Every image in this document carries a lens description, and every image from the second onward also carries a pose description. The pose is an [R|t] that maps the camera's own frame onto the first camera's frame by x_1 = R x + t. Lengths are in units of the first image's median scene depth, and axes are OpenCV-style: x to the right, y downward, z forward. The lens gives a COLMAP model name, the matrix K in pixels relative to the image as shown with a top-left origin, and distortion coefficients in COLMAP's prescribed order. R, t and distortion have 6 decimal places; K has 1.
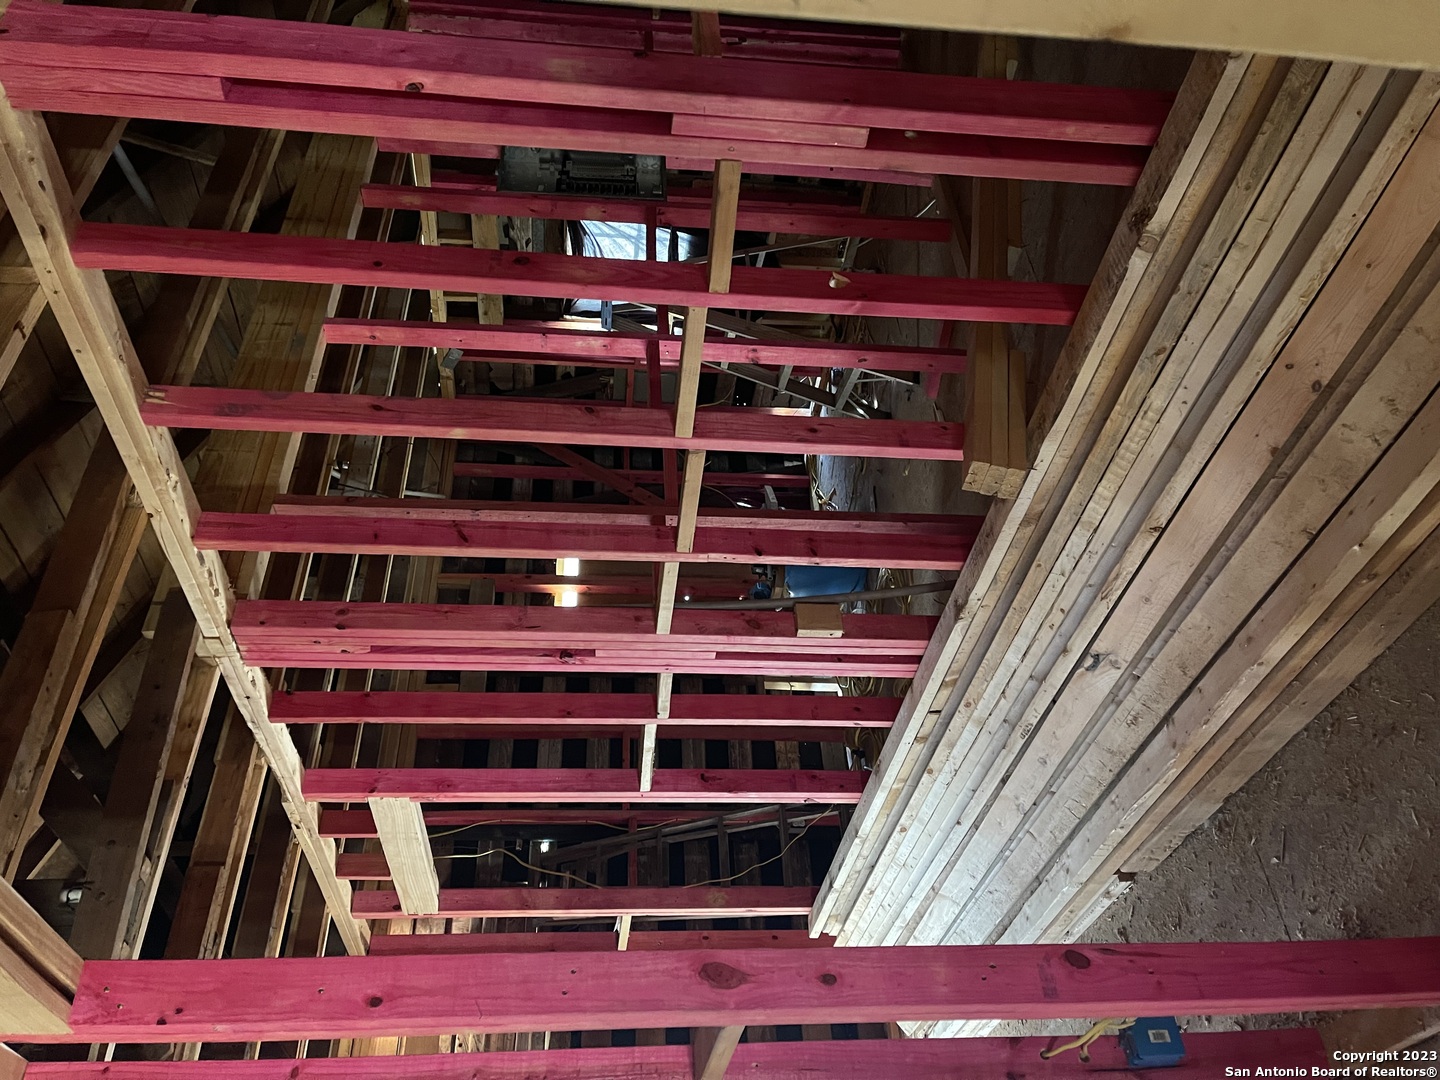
lens RADIAL K [[1107.7, 0, 720.0], [0, 1107.7, 540.0], [0, 0, 1]] dist [-0.001730, -0.000454]
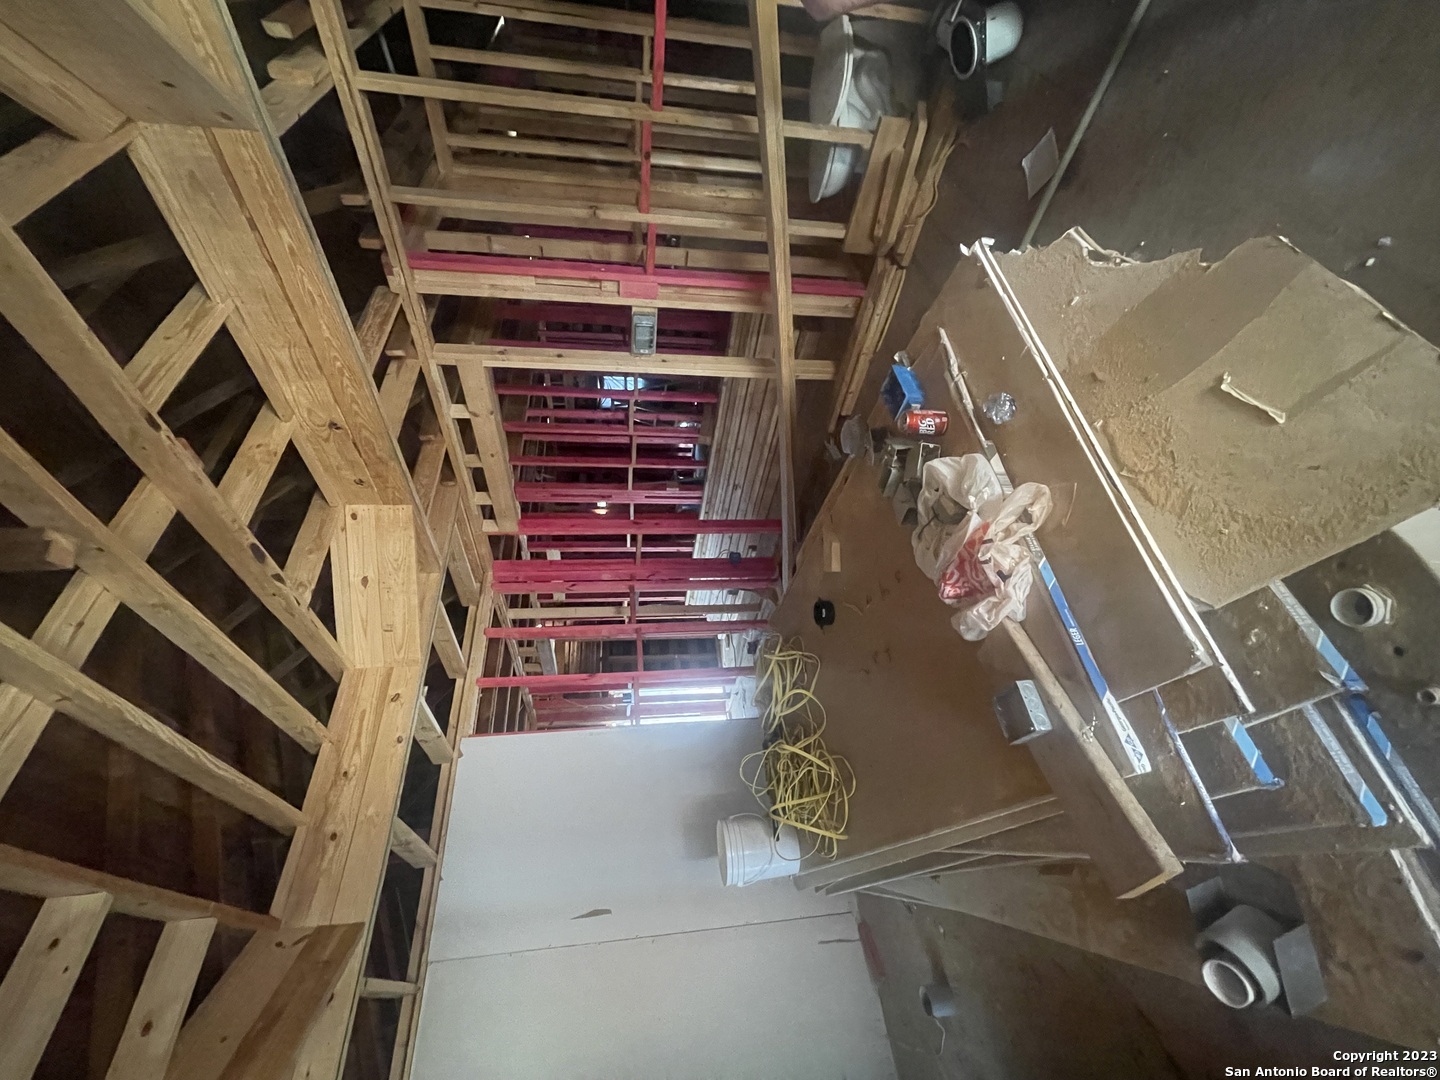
lens RADIAL K [[580.6, 0, 720.0], [0, 580.6, 540.0], [0, 0, 1]] dist [0.000113, -0.000002]
pose [[0.996880, -0.038553, 0.068872, 0.076208], [0.037489, 0.999158, 0.016684, 0.160268], [-0.069458, -0.014050, 0.997486, -0.671450]]
